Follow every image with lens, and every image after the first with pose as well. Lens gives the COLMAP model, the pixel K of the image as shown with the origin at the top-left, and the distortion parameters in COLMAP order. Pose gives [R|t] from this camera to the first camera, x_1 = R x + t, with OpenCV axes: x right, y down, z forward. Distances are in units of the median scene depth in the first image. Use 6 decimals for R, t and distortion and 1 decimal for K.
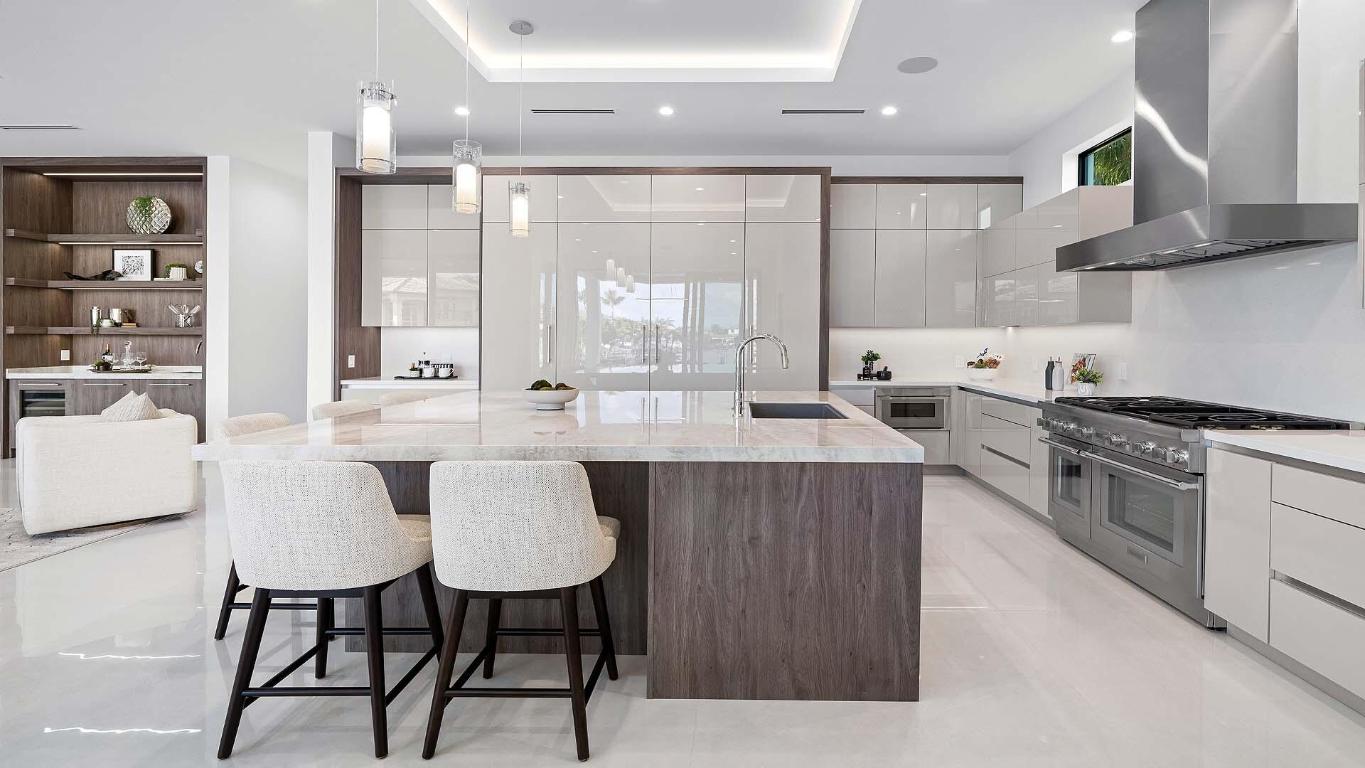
lens RADIAL K [[609.0, 0, 682.3], [0, 609.0, 343.3], [0, 0, 1]] dist [-0.001087, 0.000000]
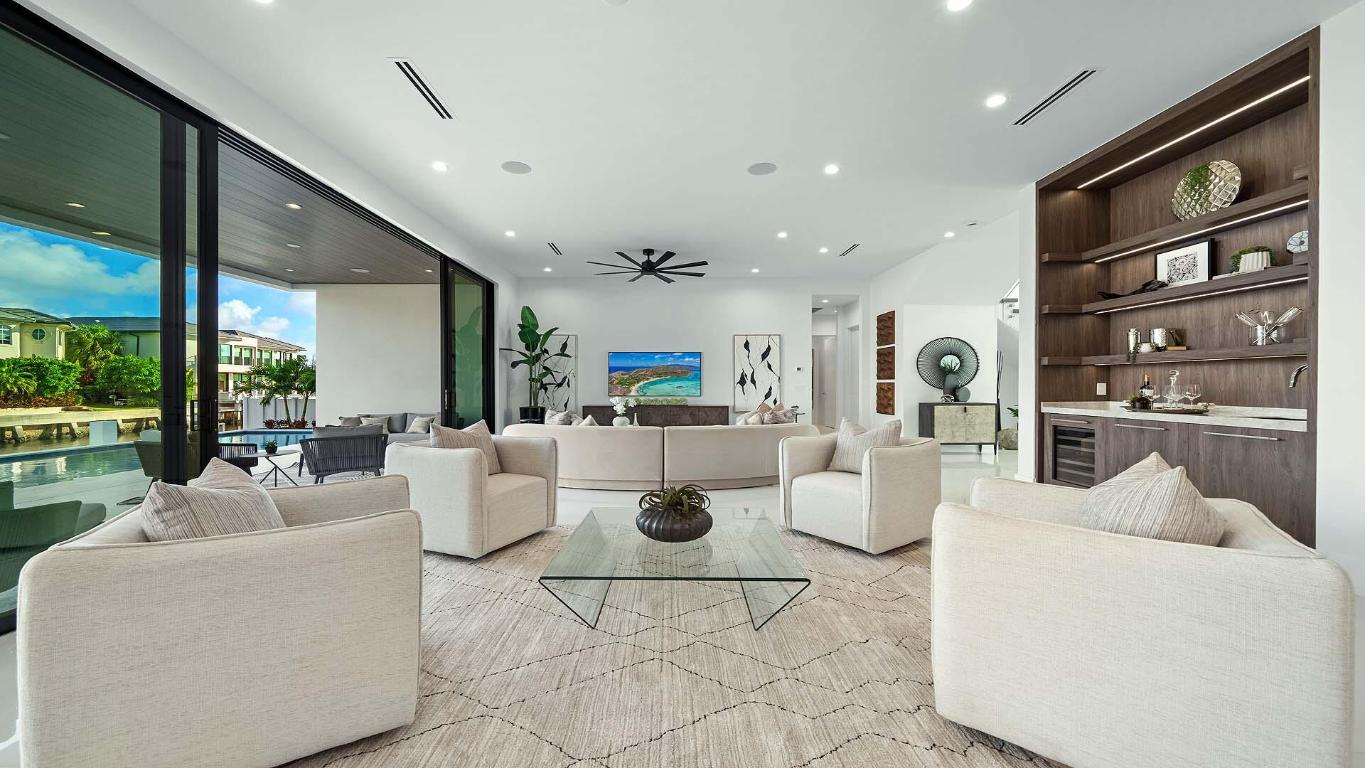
lens RADIAL K [[501.3, 0, 682.5], [0, 501.3, 384.0], [0, 0, 1]] dist [-0.001188, 0.000147]
pose [[0.038262, -0.002649, -0.999264, -0.328578], [-0.004744, 0.999985, -0.002832, 0.017561], [0.999256, 0.004849, 0.038249, 0.382825]]
